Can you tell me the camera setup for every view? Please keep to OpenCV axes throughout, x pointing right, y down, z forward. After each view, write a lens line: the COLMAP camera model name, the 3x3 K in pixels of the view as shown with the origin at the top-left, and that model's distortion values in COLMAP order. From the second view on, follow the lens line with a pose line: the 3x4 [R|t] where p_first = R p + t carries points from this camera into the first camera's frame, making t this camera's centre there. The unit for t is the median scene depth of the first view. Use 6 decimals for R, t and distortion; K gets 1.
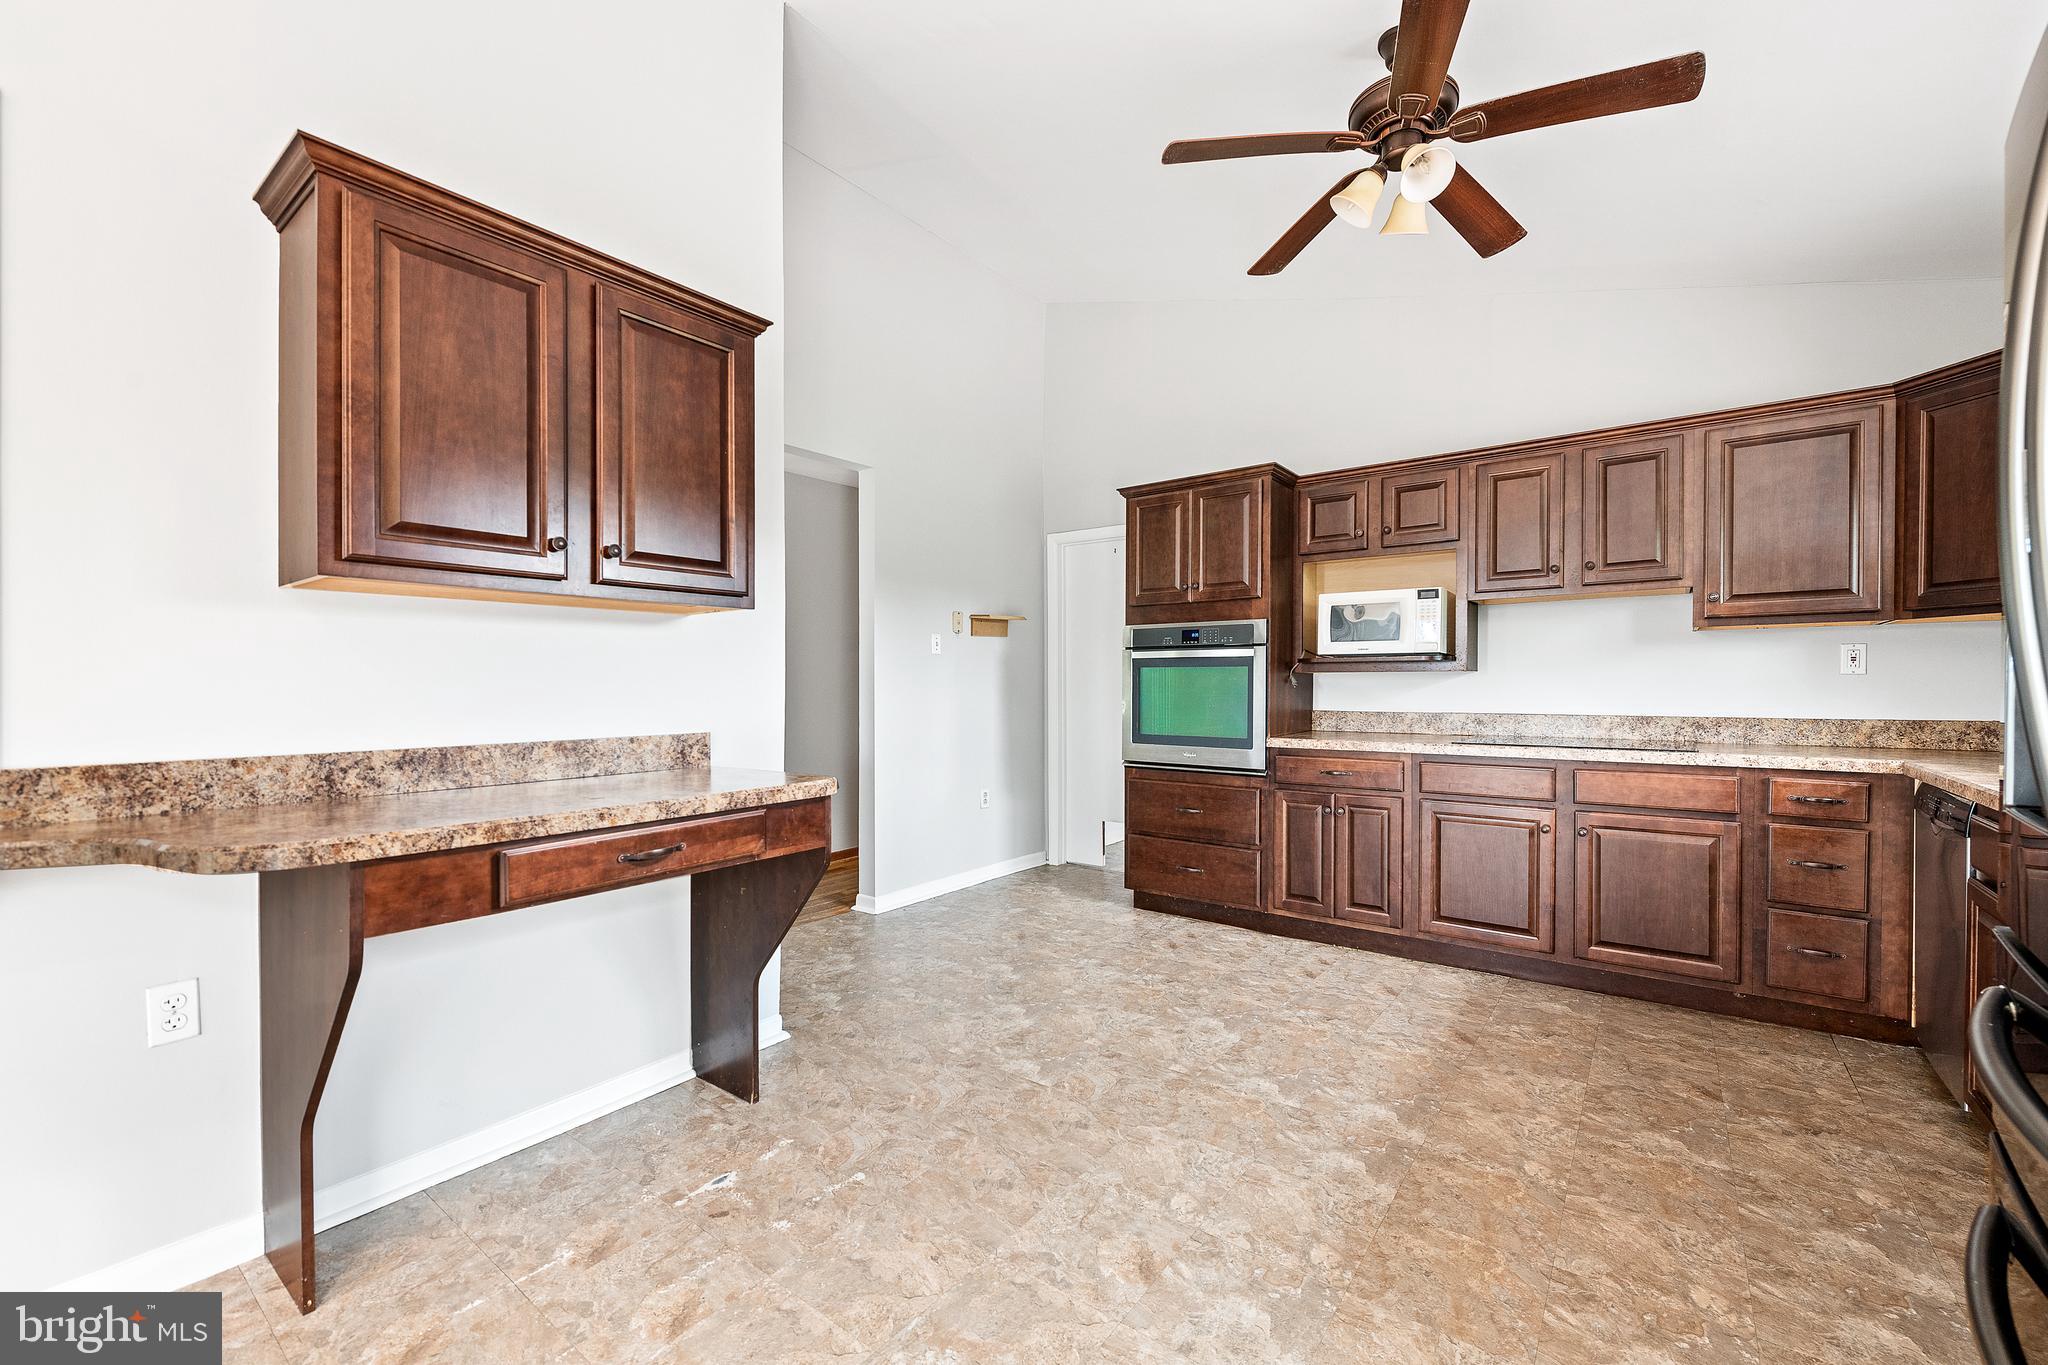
lens RADIAL K [[836.4, 0, 1028.2], [0, 836.4, 685.1], [0, 0, 1]] dist [-0.009361, -0.000476]
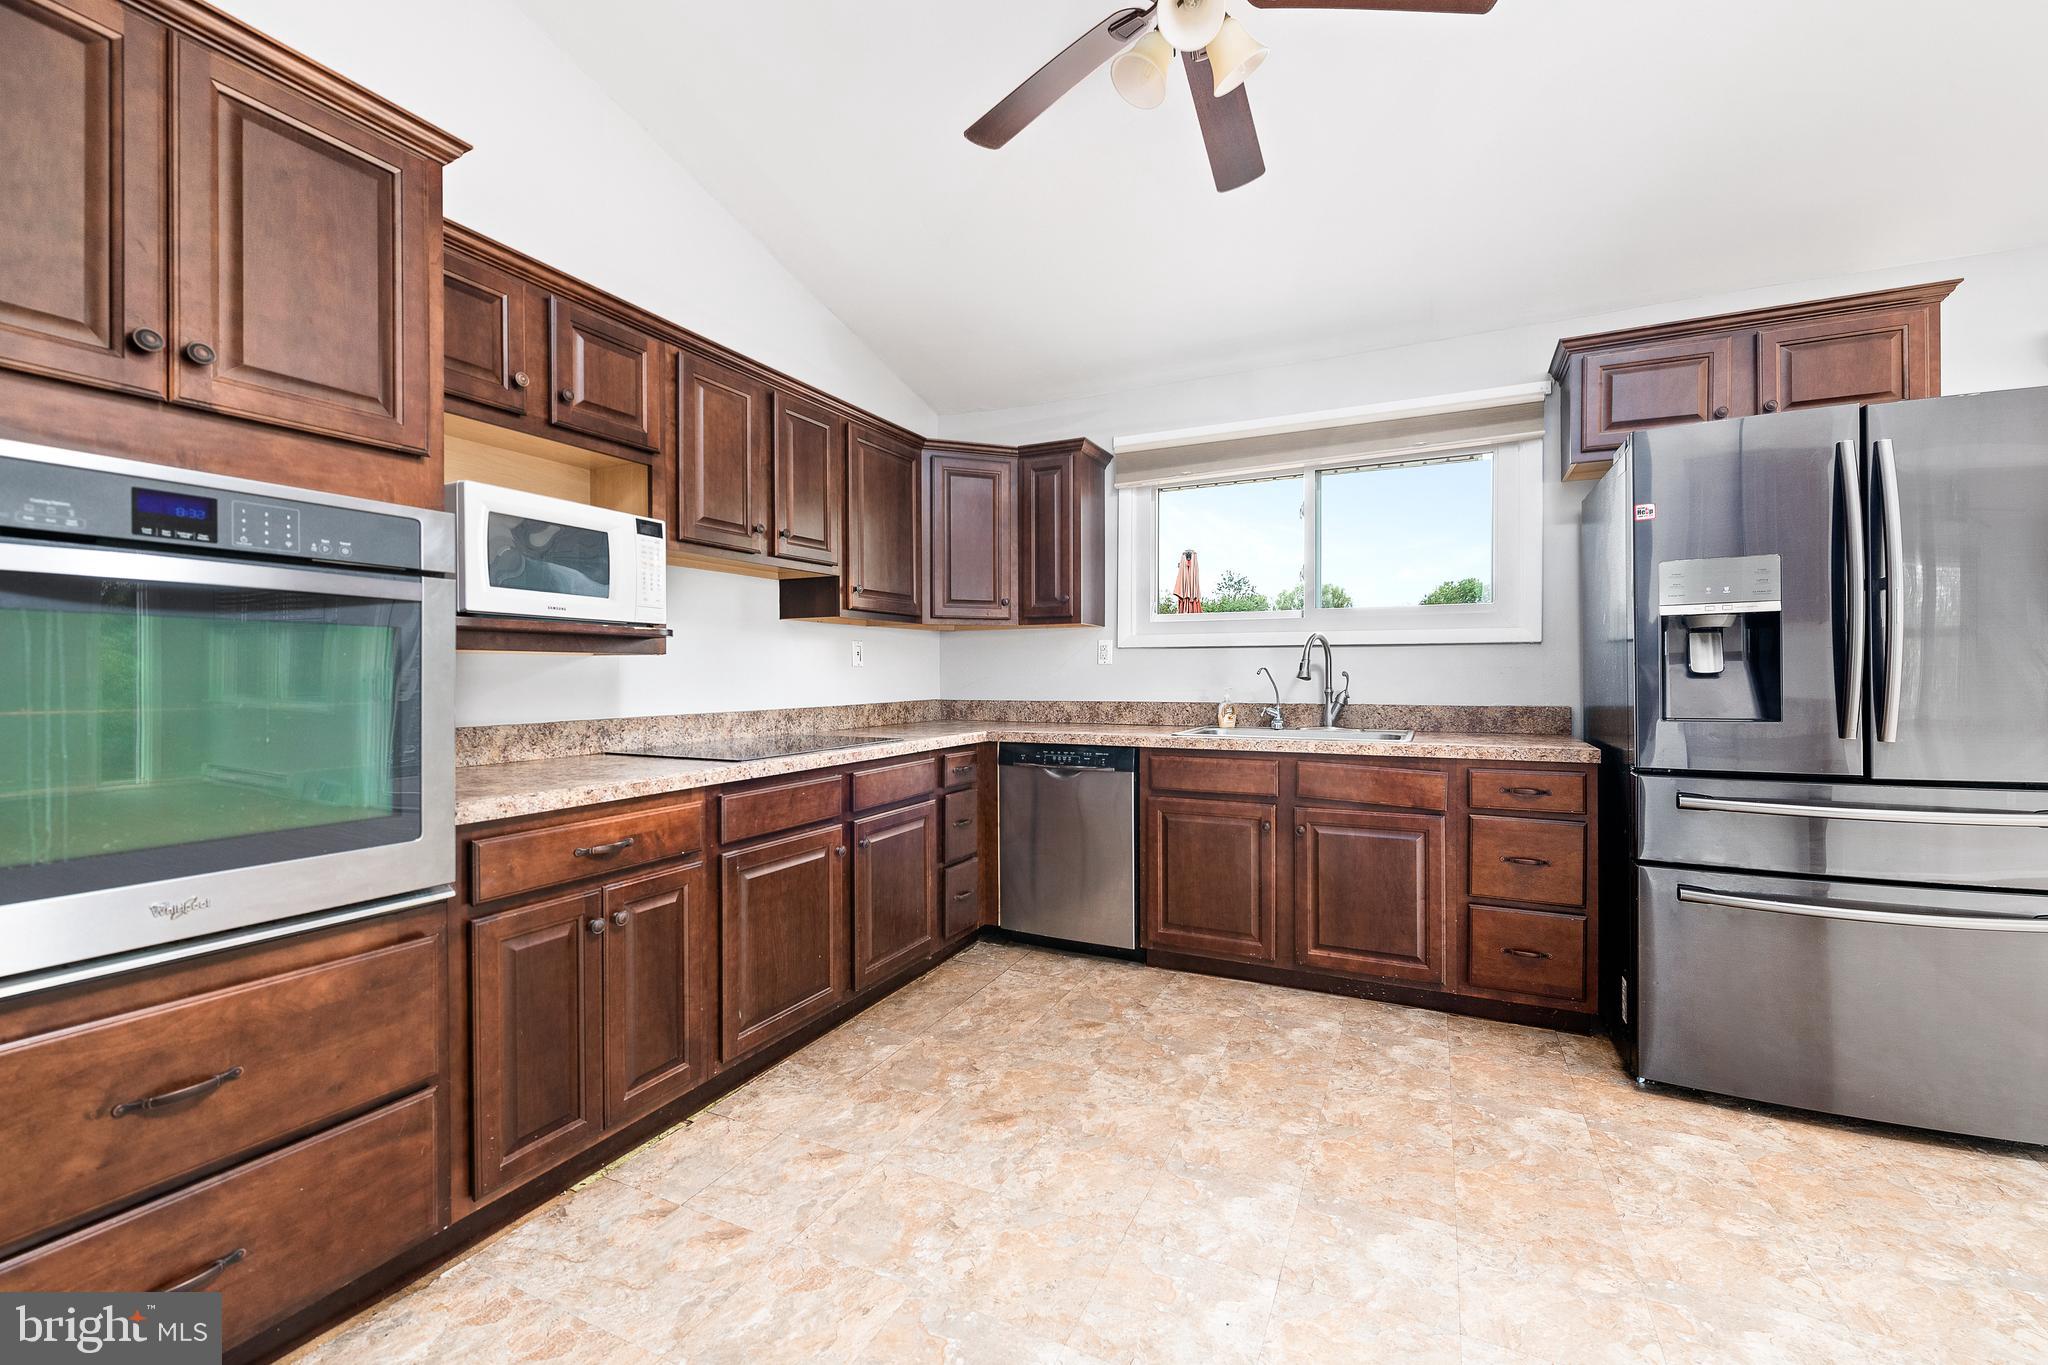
lens RADIAL K [[836.4, 0, 1025.7], [0, 836.4, 689.7], [0, 0, 1]] dist [-0.009361, -0.000476]
pose [[-0.222709, -0.013346, 0.974794, -0.250965], [0.008959, 0.999836, 0.015736, 0.004353], [-0.974844, 0.012237, -0.222553, 1.159958]]
